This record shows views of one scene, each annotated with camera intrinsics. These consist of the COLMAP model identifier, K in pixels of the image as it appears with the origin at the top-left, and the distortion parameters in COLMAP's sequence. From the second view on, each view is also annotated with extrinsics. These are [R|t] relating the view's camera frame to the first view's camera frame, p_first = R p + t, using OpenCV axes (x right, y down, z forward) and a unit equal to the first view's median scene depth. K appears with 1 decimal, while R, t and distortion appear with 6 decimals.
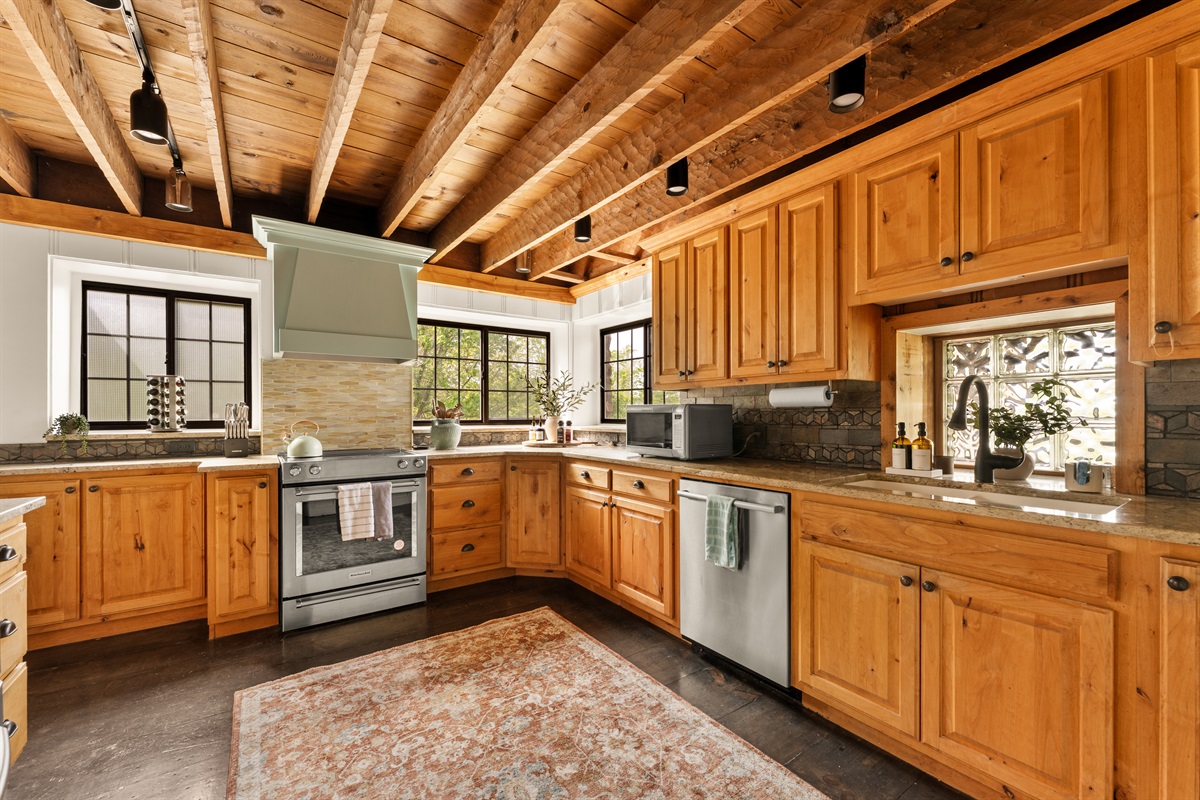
lens RADIAL K [[472.6, 0, 591.6], [0, 472.6, 411.6], [0, 0, 1]] dist [0.000553, 0.000013]
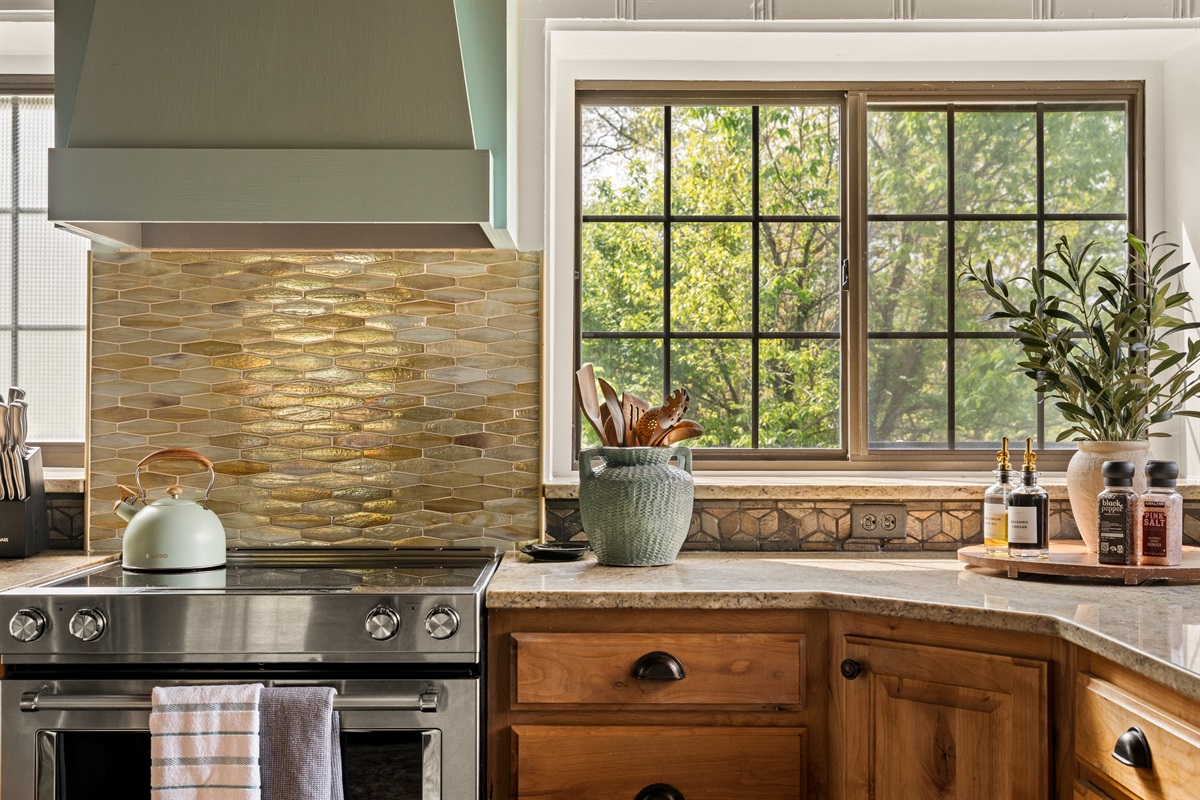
lens RADIAL K [[1442.3, 0, 594.2], [0, 1442.3, 400.9], [0, 0, 1]] dist [0.002573, 0.011787]
pose [[0.826586, -0.002031, -0.562806, 0.130843], [-0.000751, 0.999989, -0.004711, -0.006716], [0.562809, 0.004317, 0.826575, 0.365147]]
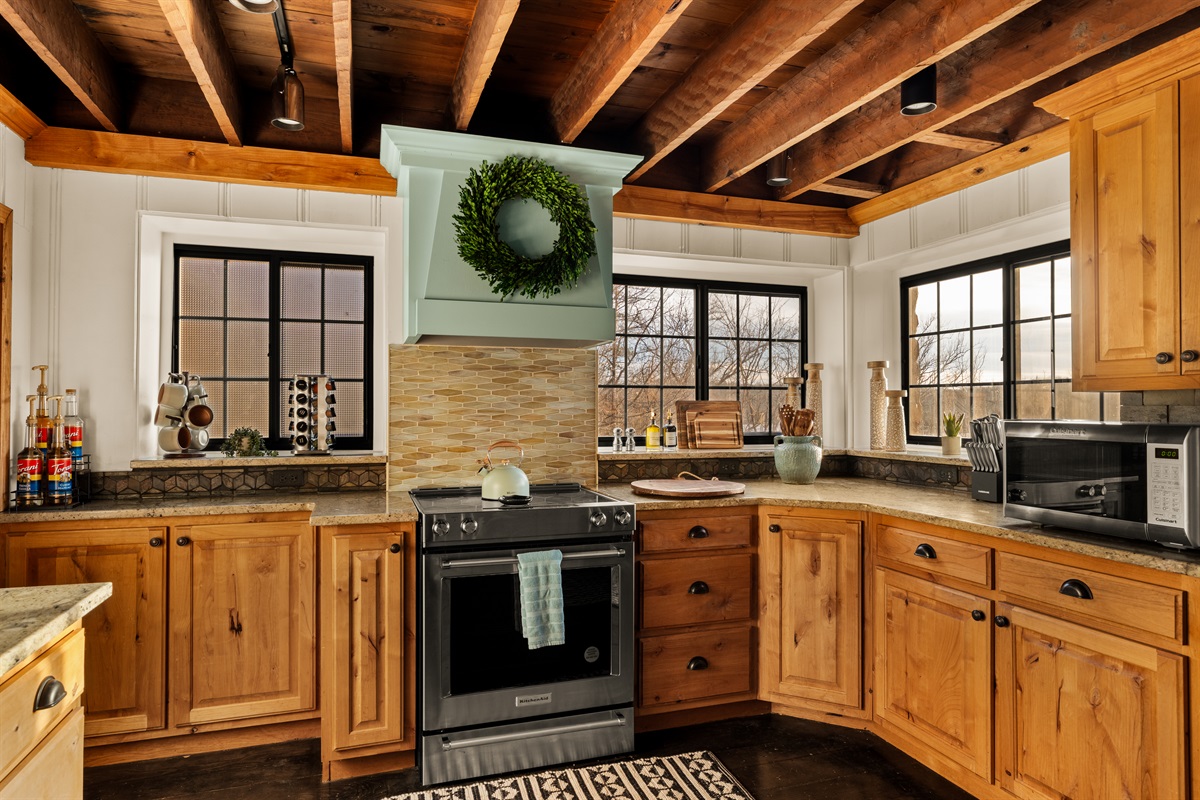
lens RADIAL K [[693.8, 0, 600.0], [0, 693.8, 400.0], [0, 0, 1]] dist [-0.020115, 0.022482]
pose [[0.960891, -0.000520, -0.276926, -0.141639], [-0.002384, 0.999946, -0.010149, -0.025758], [0.276916, 0.010412, 0.960838, 0.149141]]
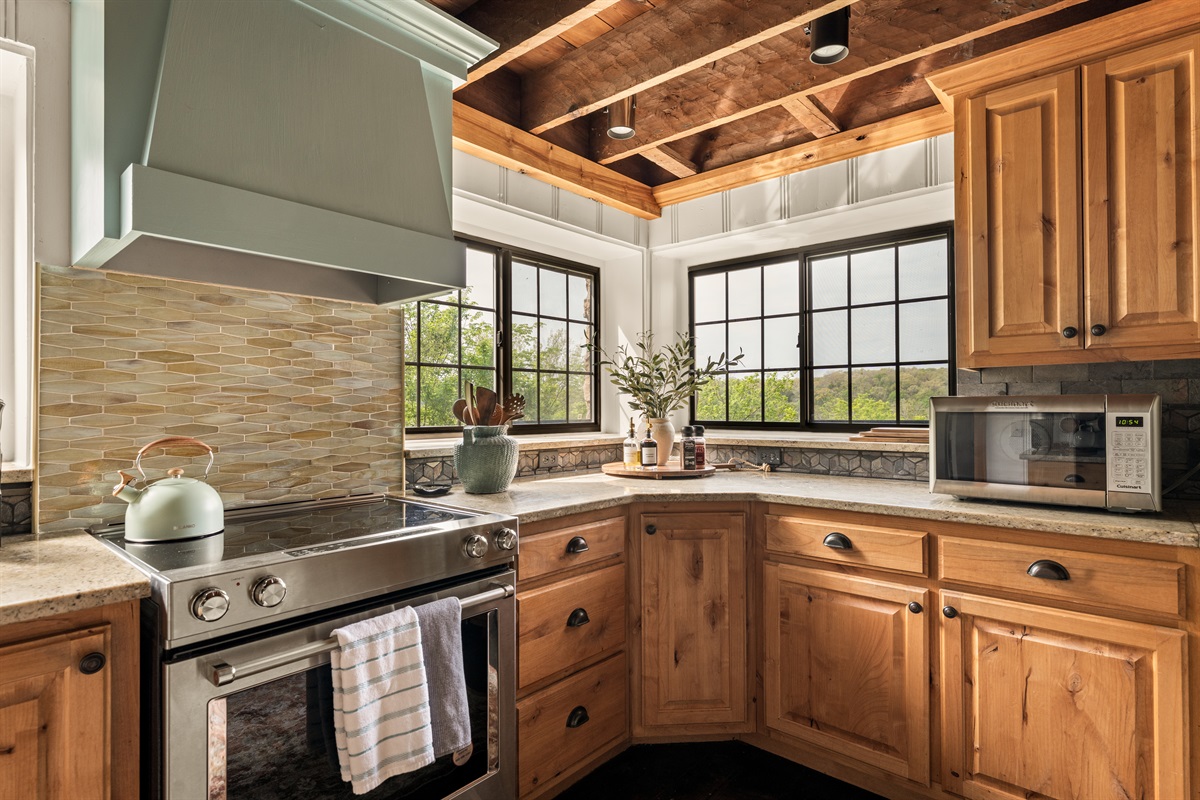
lens RADIAL K [[607.0, 0, 600.0], [0, 607.0, 400.0], [0, 0, 1]] dist [0.000832, 0.000756]
pose [[0.972066, 0.000627, 0.234706, -0.374802], [0.001799, 0.999947, -0.010121, -0.004154], [-0.234700, 0.010260, 0.972014, 0.434713]]
